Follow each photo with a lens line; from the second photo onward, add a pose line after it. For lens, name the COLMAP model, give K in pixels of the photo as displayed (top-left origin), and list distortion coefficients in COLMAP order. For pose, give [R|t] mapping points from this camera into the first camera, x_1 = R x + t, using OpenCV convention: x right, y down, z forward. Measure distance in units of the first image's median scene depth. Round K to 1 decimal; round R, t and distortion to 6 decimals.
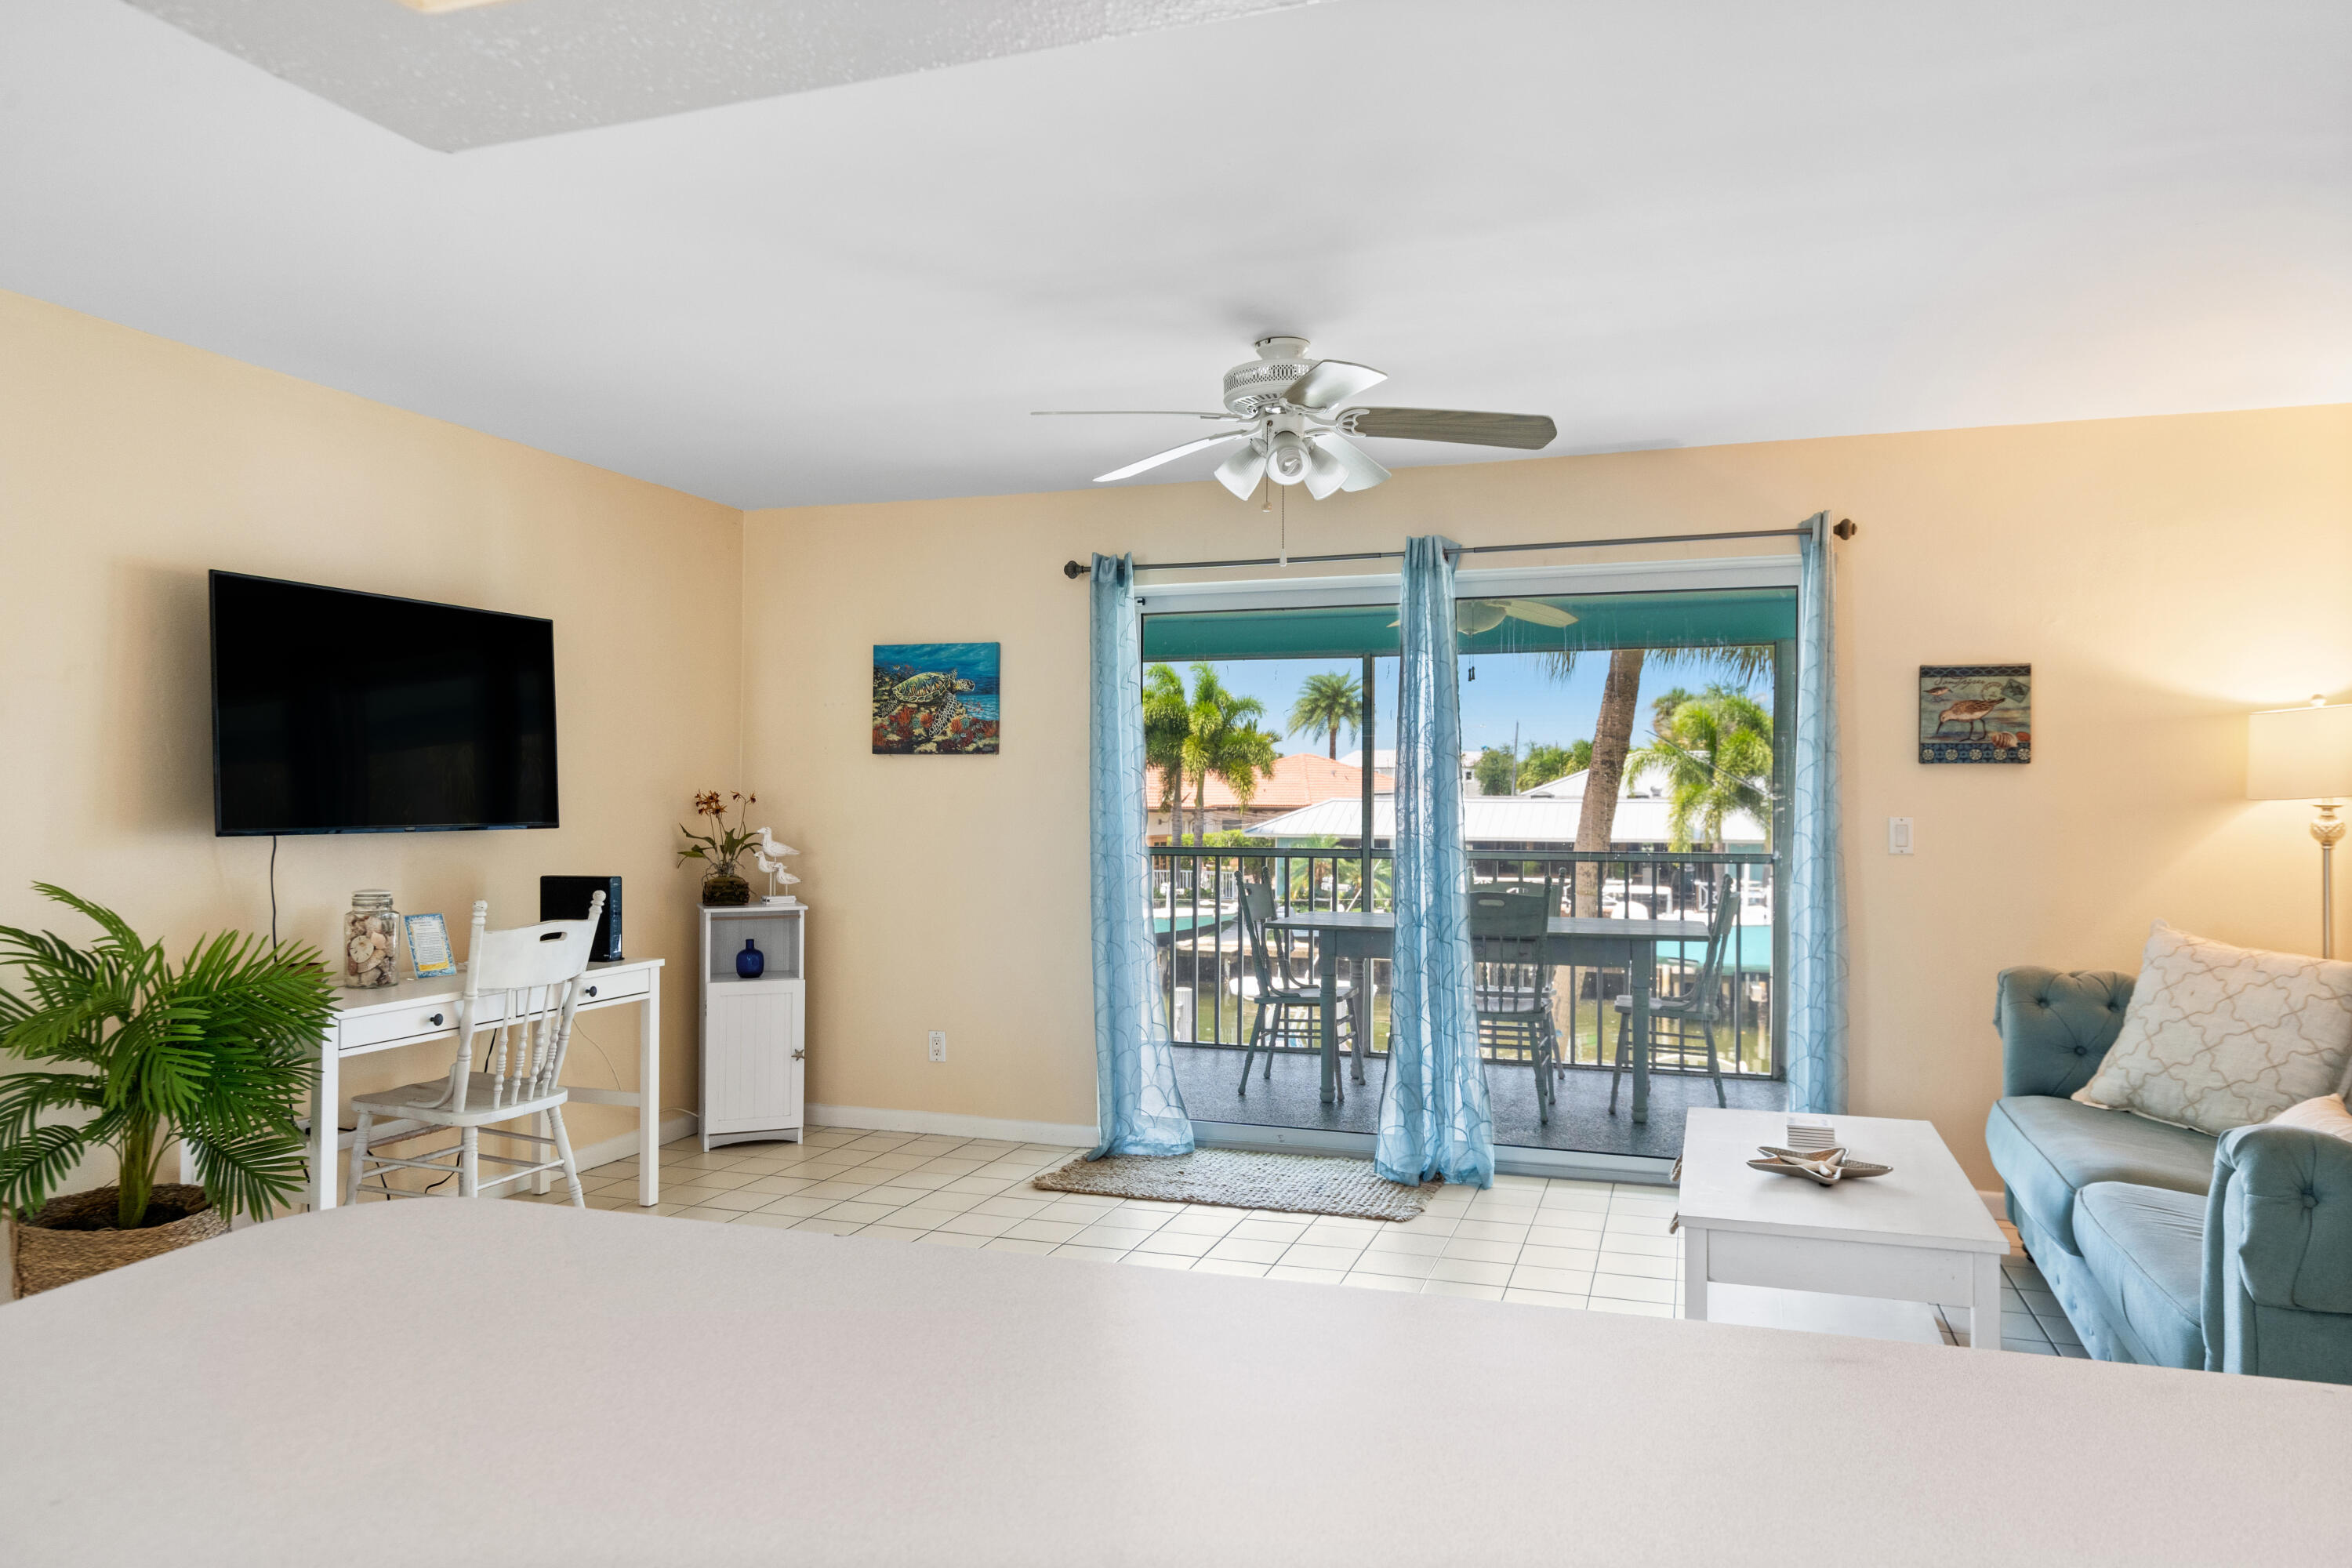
lens RADIAL K [[1523.8, 0, 1182.9], [0, 1523.8, 784.3], [0, 0, 1]] dist [-0.001024, 0.007162]
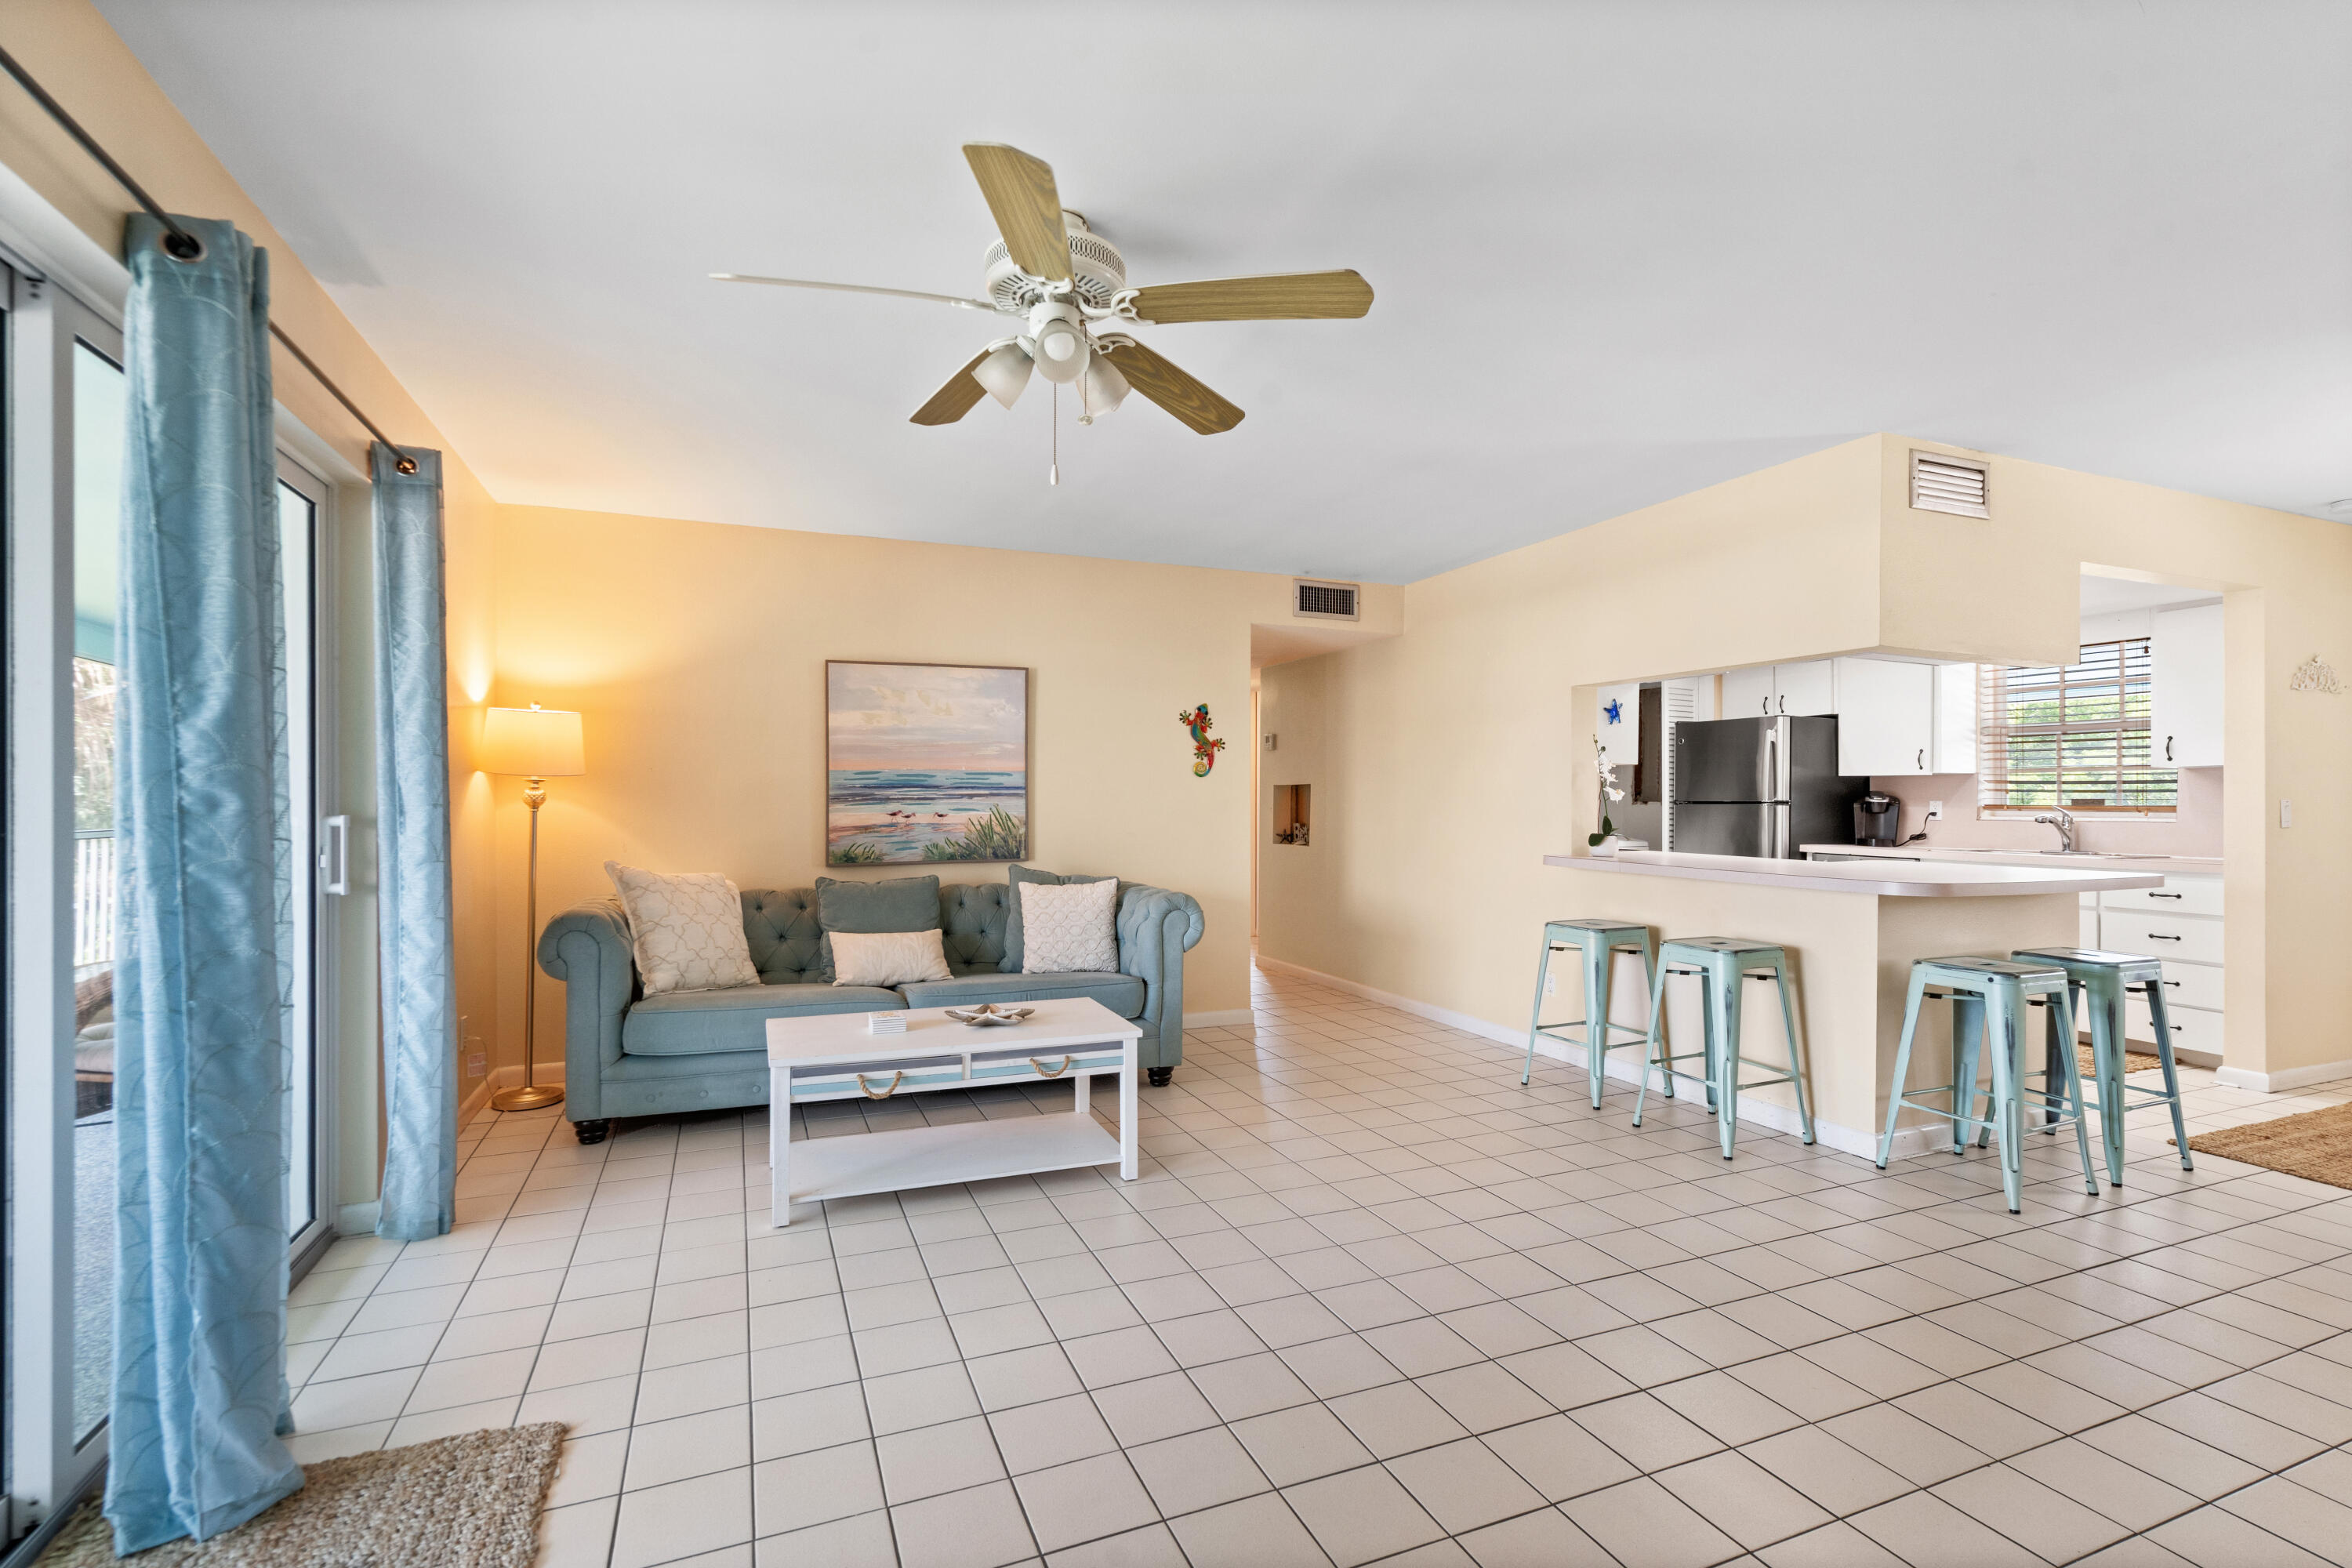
lens RADIAL K [[1069.6, 0, 1179.3], [0, 1069.6, 796.7], [0, 0, 1]] dist [-0.004153, 0.002253]
pose [[-0.659375, -0.001284, 0.751814, -0.309672], [-0.009374, 0.999935, -0.006514, 0.023813], [-0.751756, -0.011343, -0.659344, 0.961913]]
